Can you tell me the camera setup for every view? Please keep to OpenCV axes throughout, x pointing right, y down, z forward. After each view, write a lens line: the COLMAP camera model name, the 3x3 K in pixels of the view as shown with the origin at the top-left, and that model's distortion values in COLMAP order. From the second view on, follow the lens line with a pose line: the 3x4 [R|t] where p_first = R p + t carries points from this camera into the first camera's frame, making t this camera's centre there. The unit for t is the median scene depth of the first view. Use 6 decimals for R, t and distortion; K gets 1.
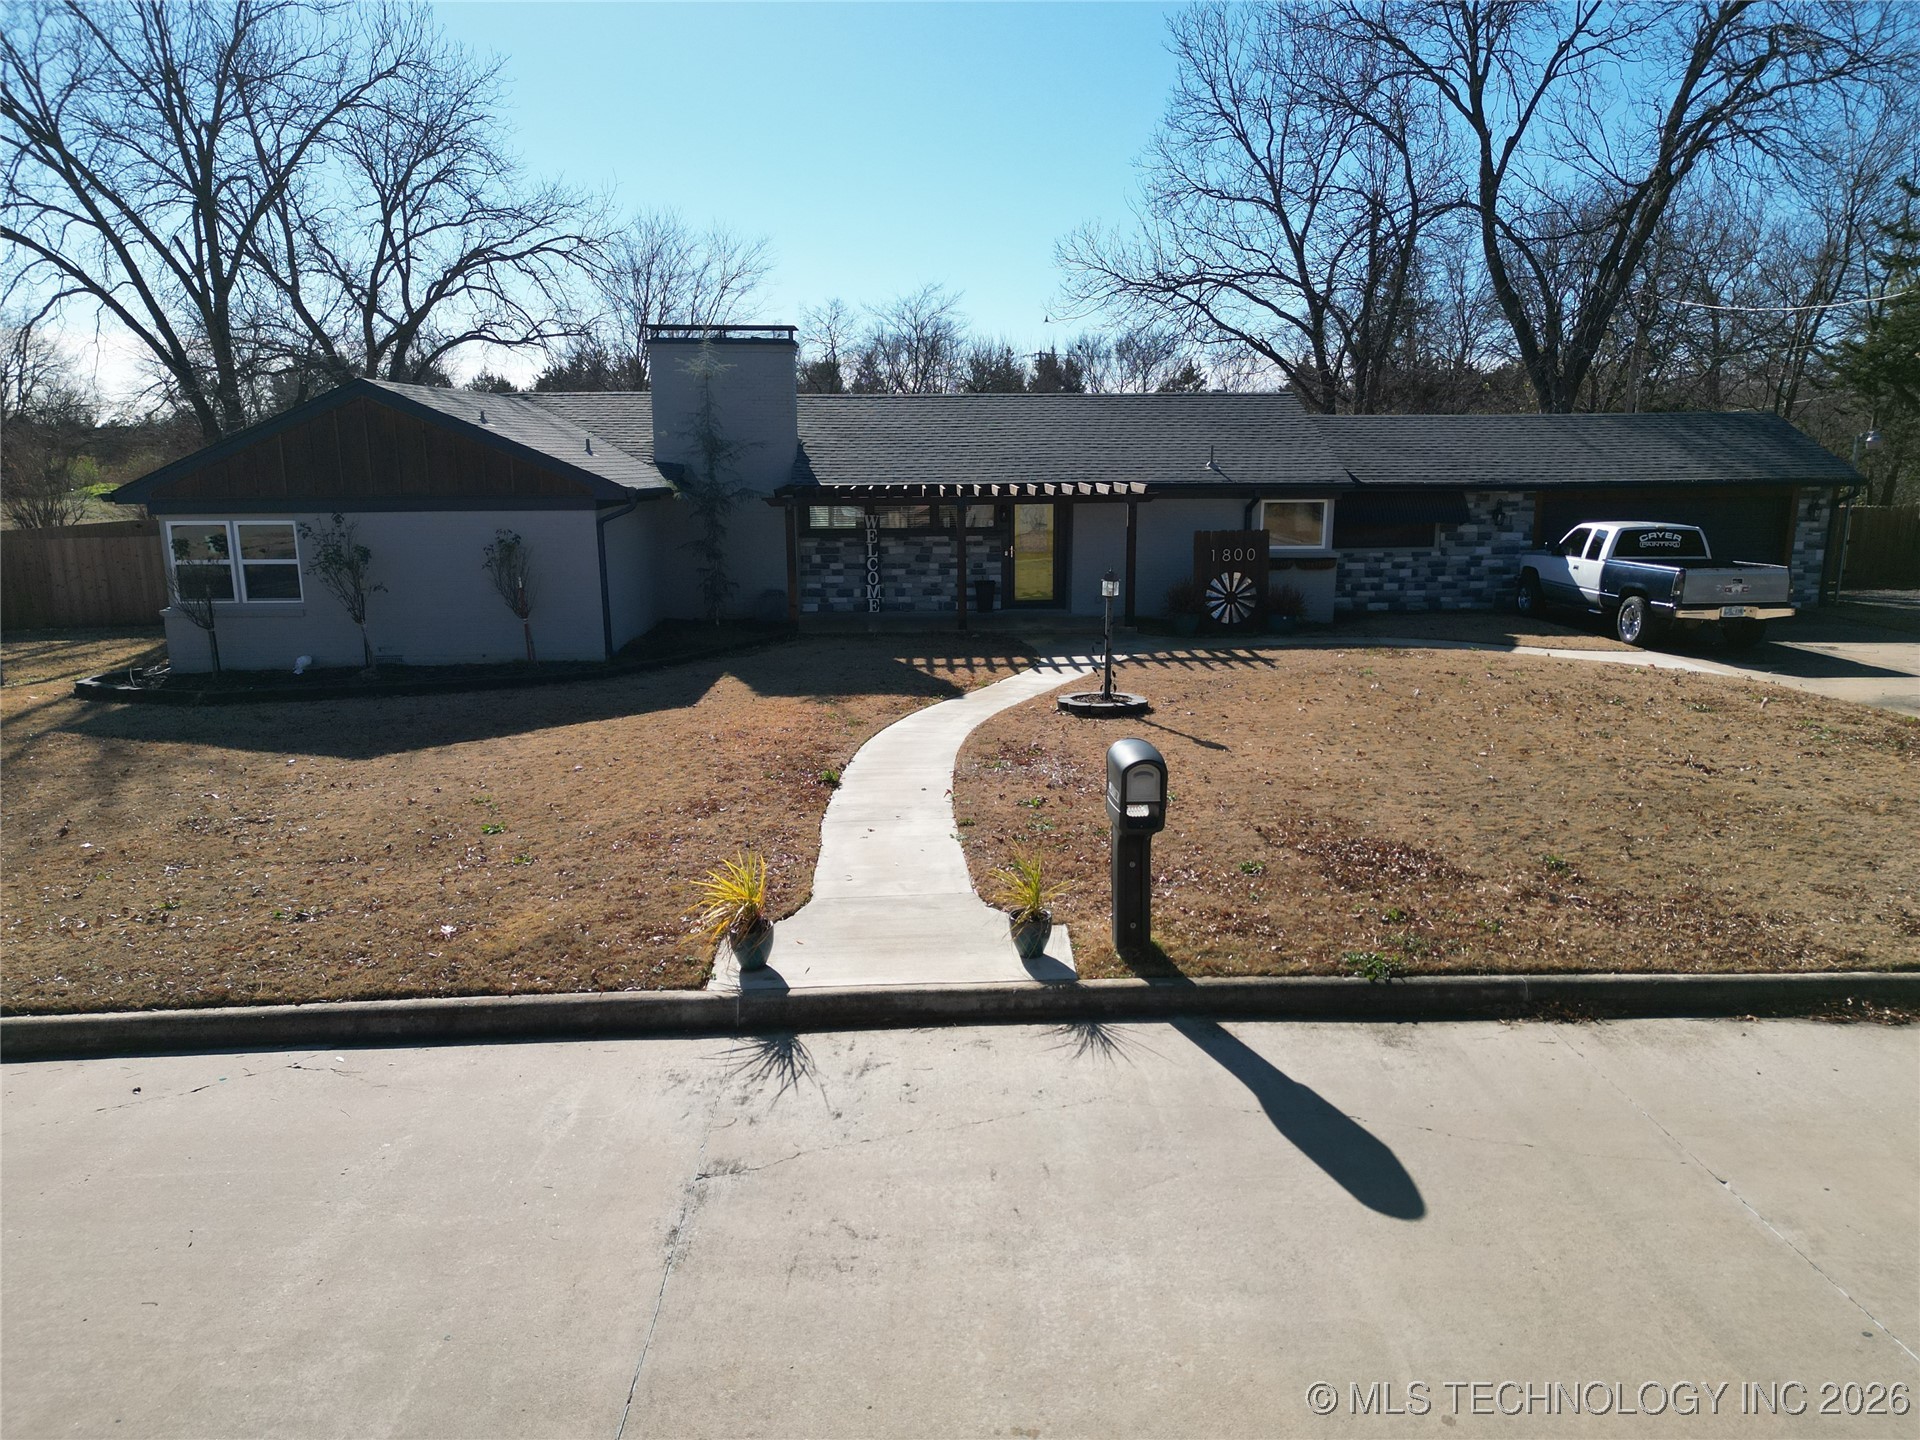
lens RADIAL K [[1345.3, 0, 952.7], [0, 1345.3, 718.8], [0, 0, 1]] dist [0.065974, -0.057607]
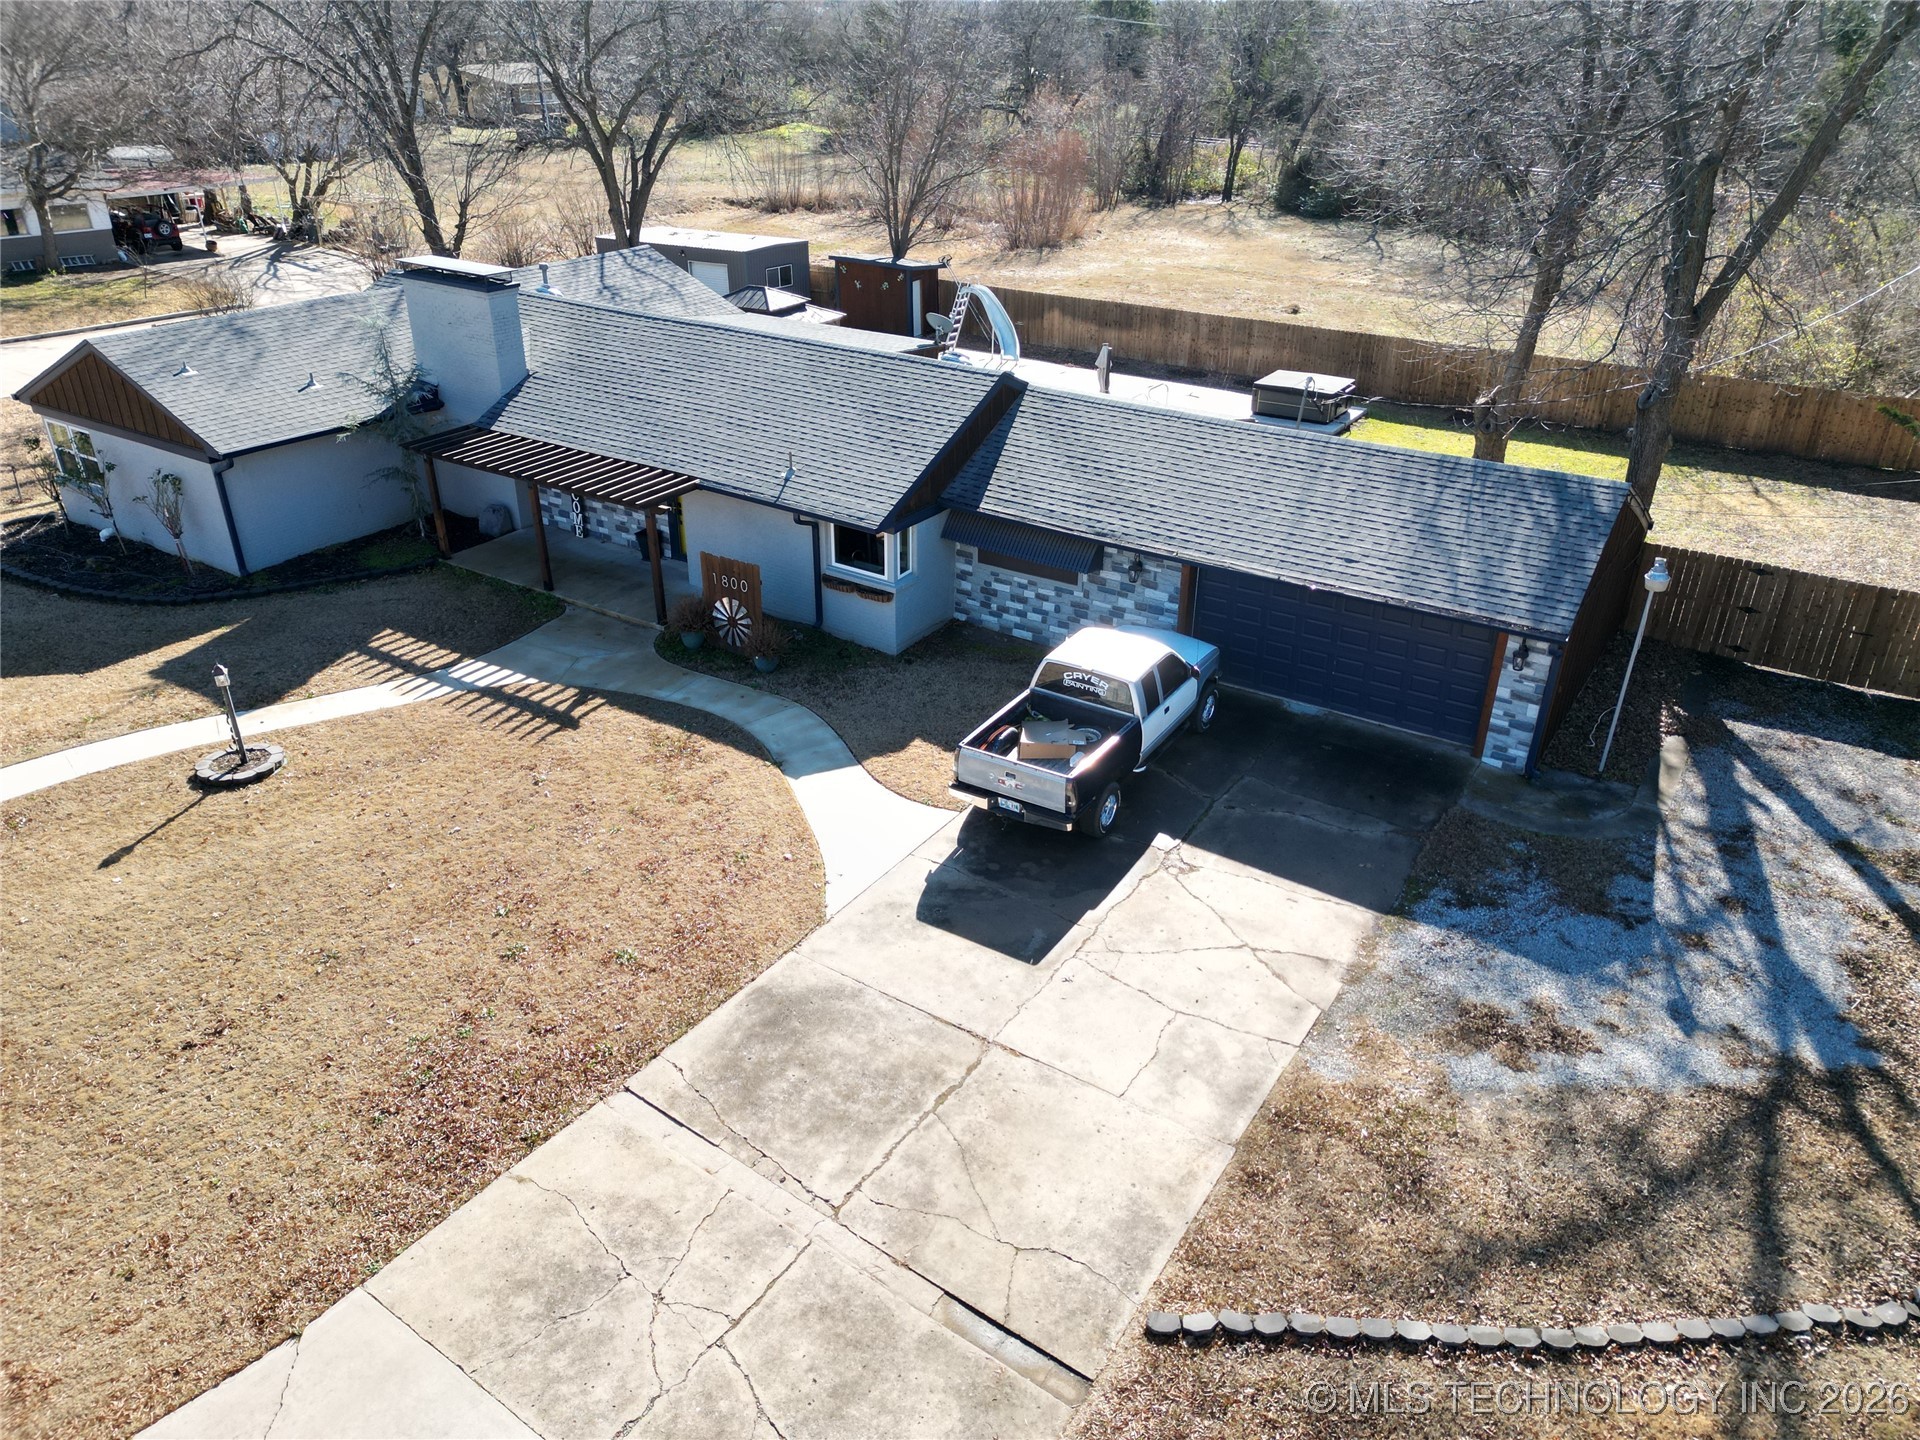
lens RADIAL K [[1345.3, 0, 959.9], [0, 1345.3, 720.0], [0, 0, 1]] dist [0.065974, -0.057607]
pose [[0.826842, 0.274601, -0.490842, 0.811085], [-0.125880, 0.940925, 0.314349, -0.337627], [0.548166, -0.198130, 0.812563, 0.250914]]
